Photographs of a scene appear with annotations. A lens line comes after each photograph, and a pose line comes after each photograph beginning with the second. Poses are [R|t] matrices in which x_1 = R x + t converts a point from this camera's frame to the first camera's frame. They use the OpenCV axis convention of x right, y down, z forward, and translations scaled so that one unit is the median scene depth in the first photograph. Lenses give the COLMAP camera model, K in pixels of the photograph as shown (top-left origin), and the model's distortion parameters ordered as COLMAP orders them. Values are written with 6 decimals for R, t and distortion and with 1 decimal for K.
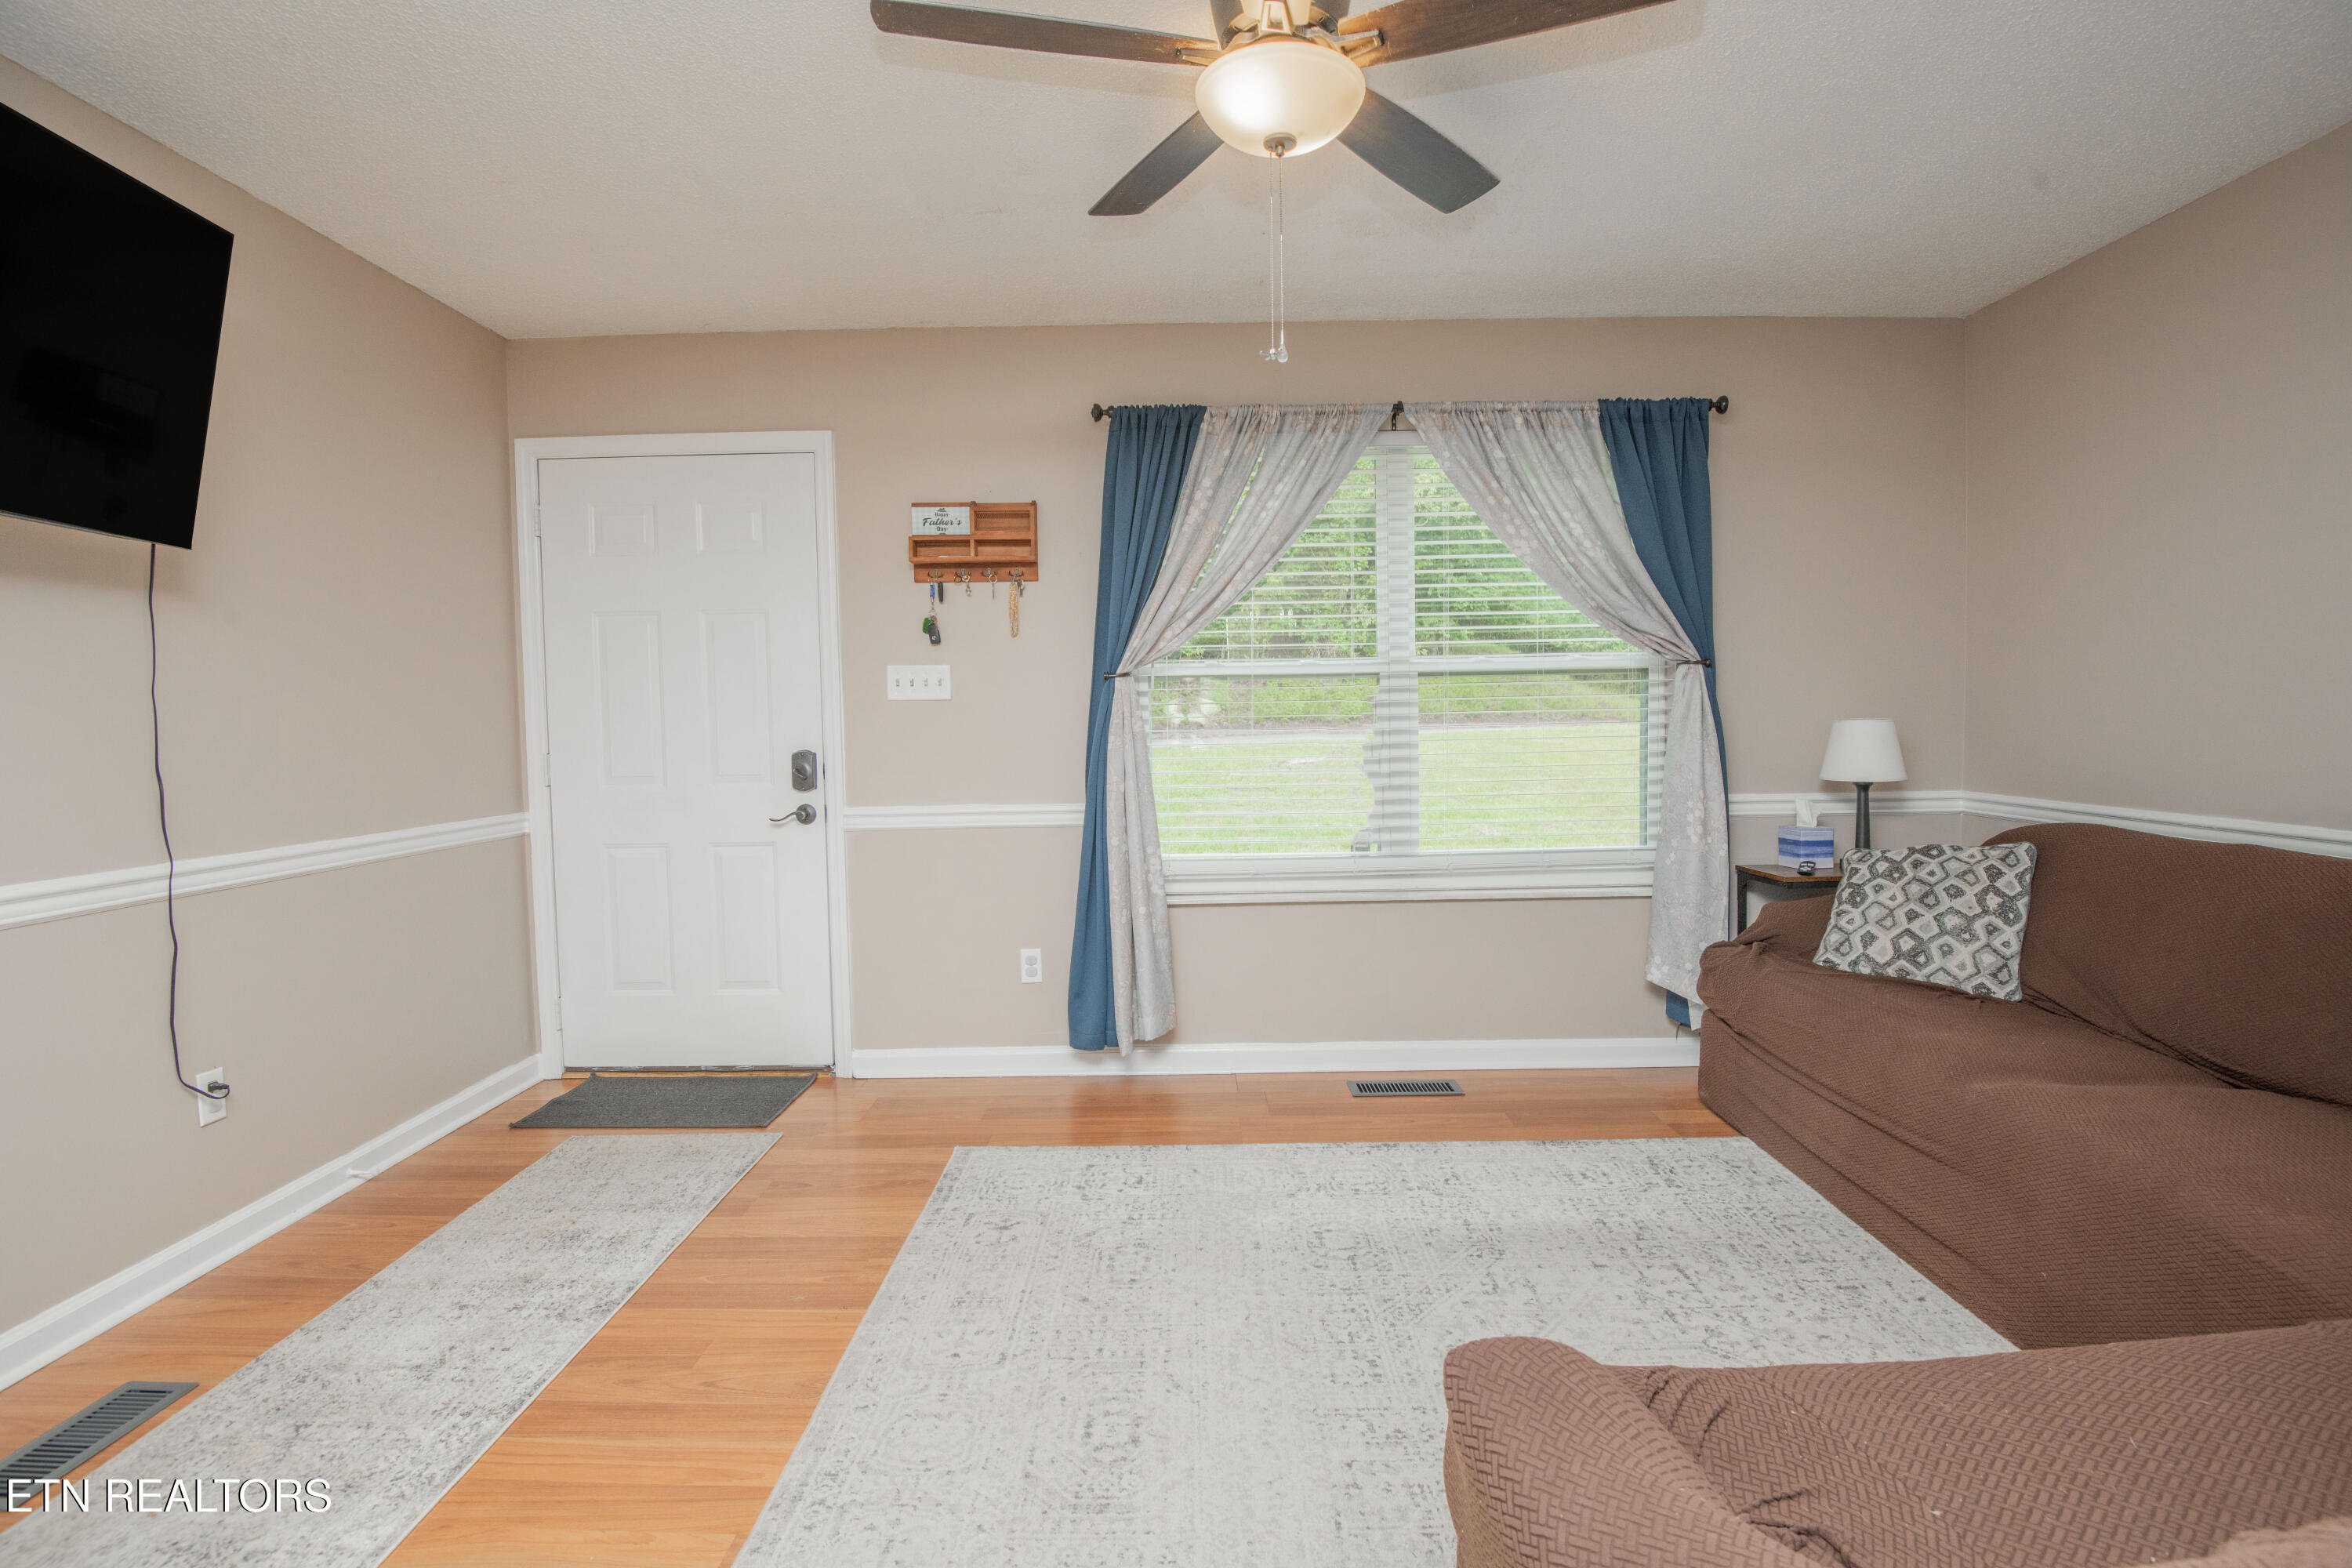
lens RADIAL K [[1082.3, 0, 1176.3], [0, 1082.3, 770.5], [0, 0, 1]] dist [-0.023878, -0.010899]
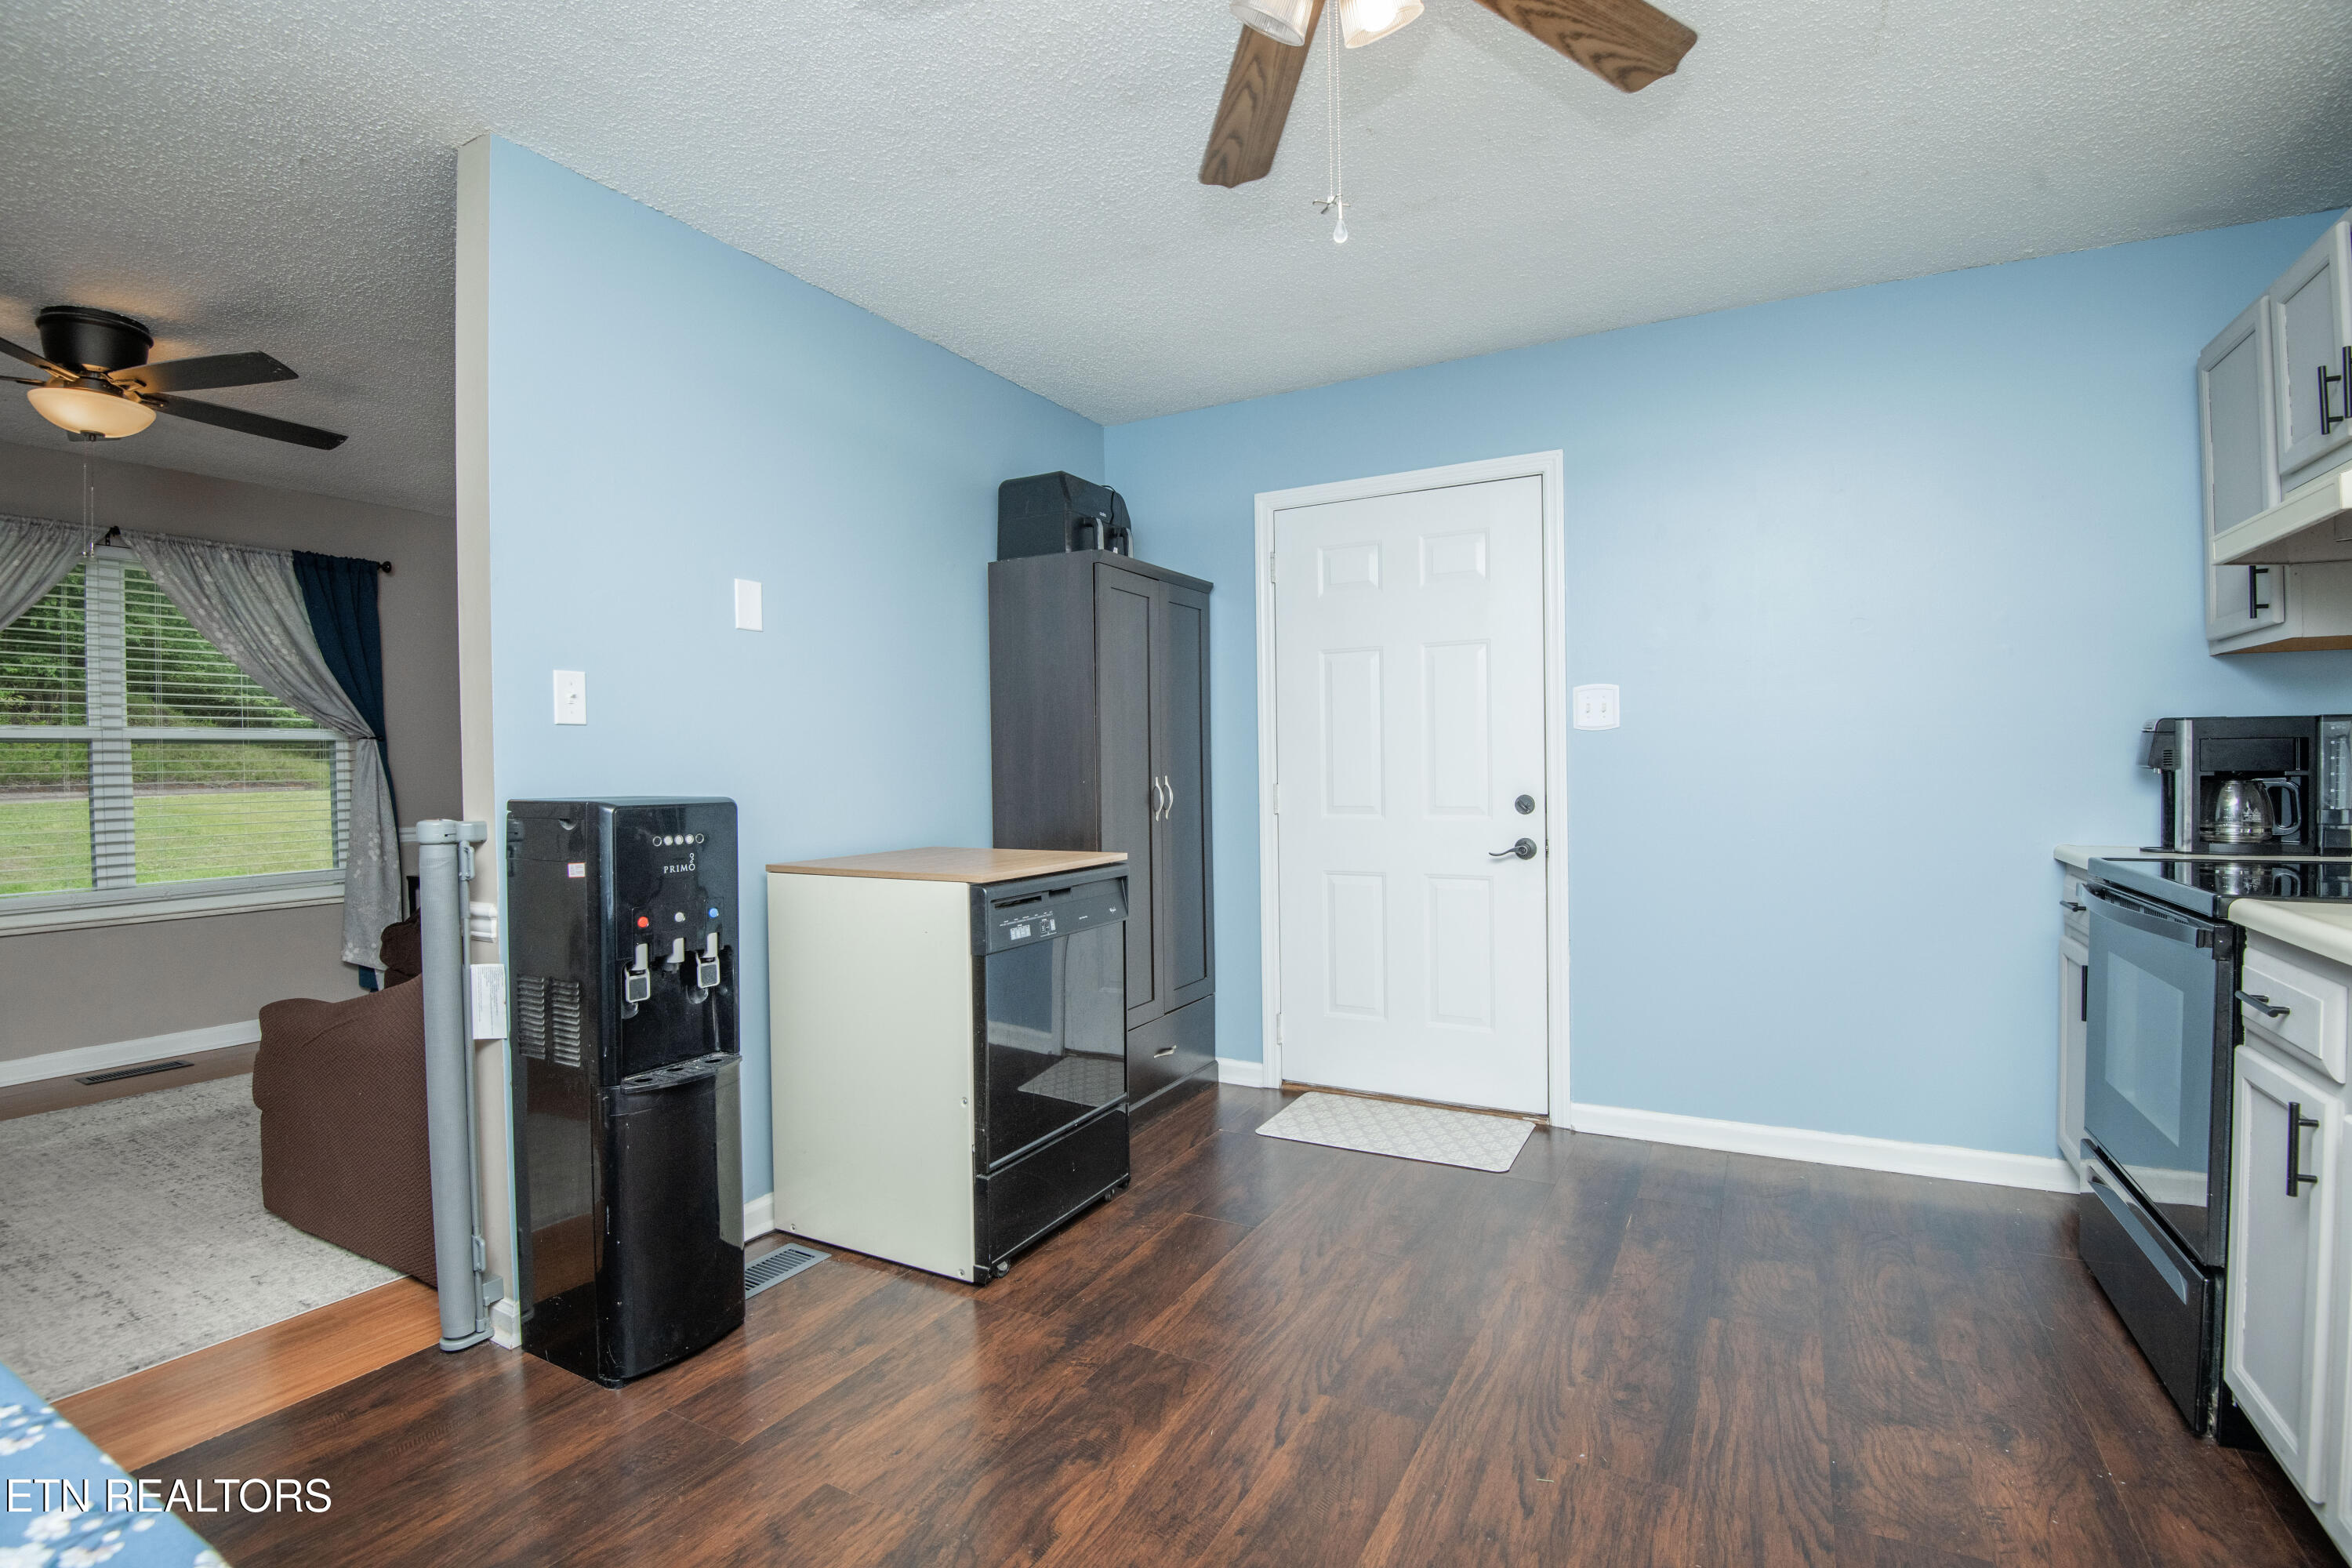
lens RADIAL K [[1082.3, 0, 1175.3], [0, 1082.3, 785.2], [0, 0, 1]] dist [-0.023878, -0.010899]
pose [[0.470520, -0.006201, 0.882368, -0.282019], [0.049545, 0.998583, -0.019402, 0.046918], [-0.880997, 0.052846, 0.470161, -0.645131]]
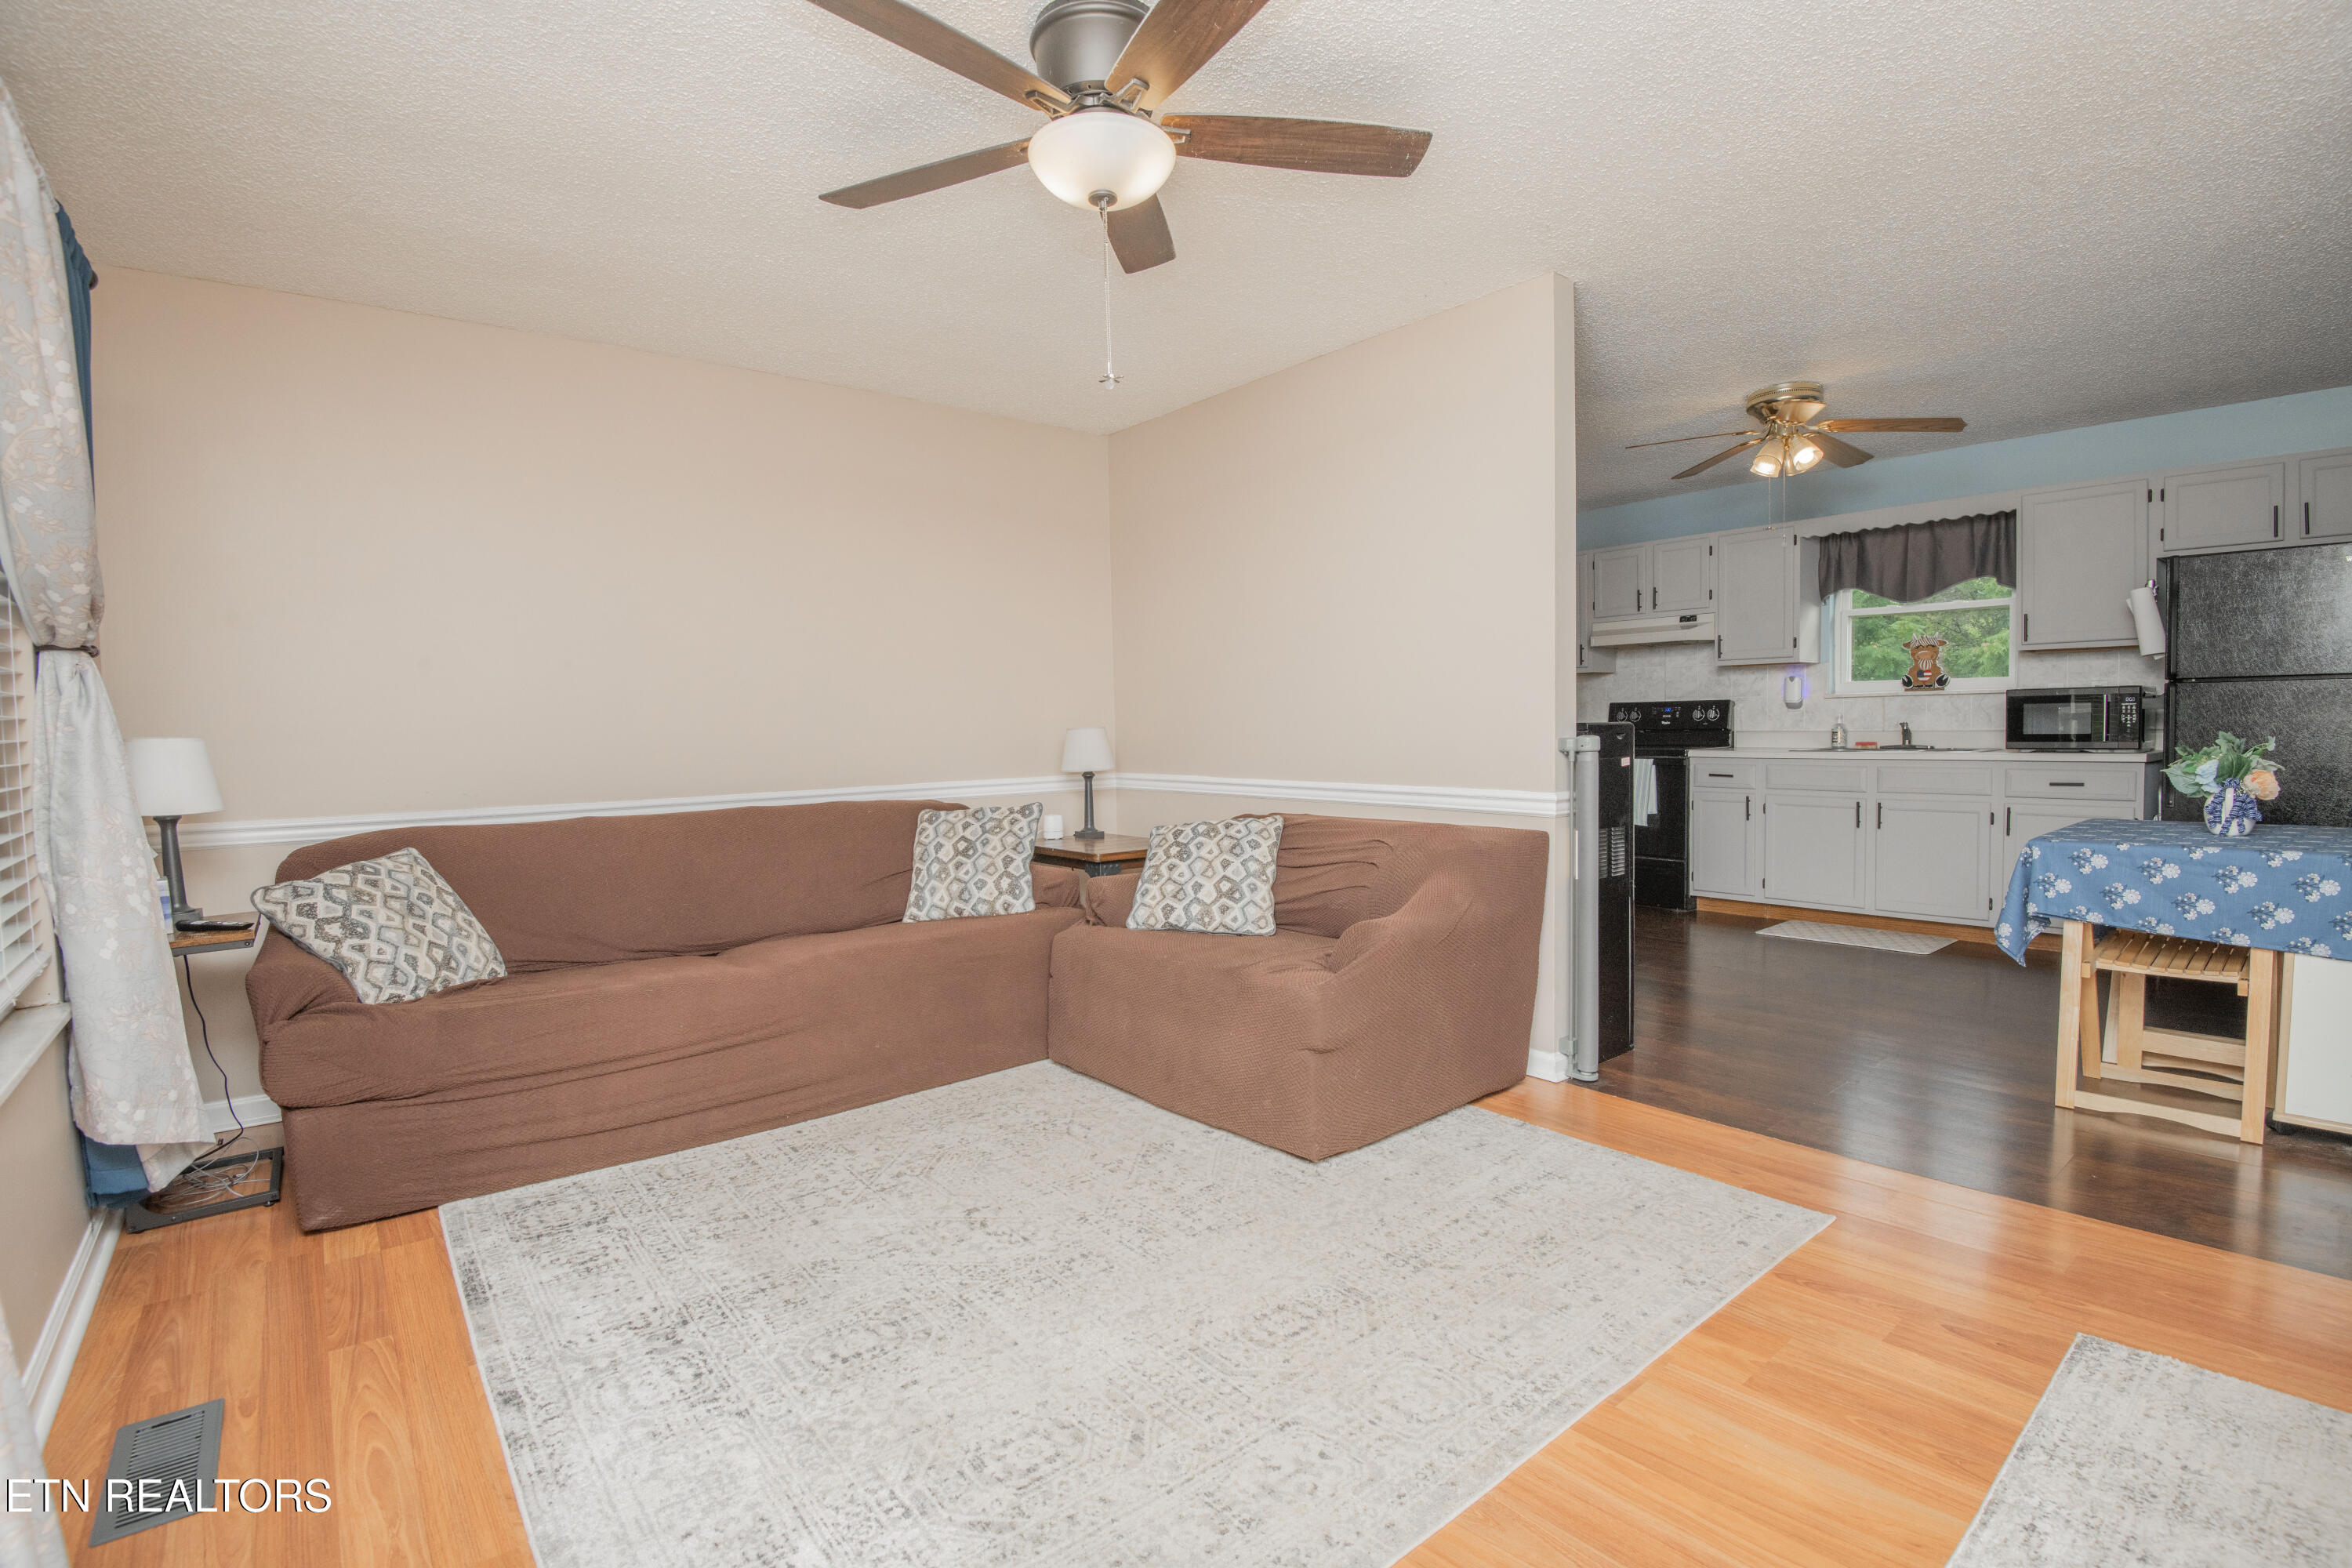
lens RADIAL K [[1082.3, 0, 1184.9], [0, 1082.3, 788.9], [0, 0, 1]] dist [-0.023878, -0.010899]
pose [[-0.635927, -0.023084, 0.771404, -0.457983], [0.065663, 0.994310, 0.083886, -0.026146], [-0.768950, 0.103997, -0.630793, 0.929260]]
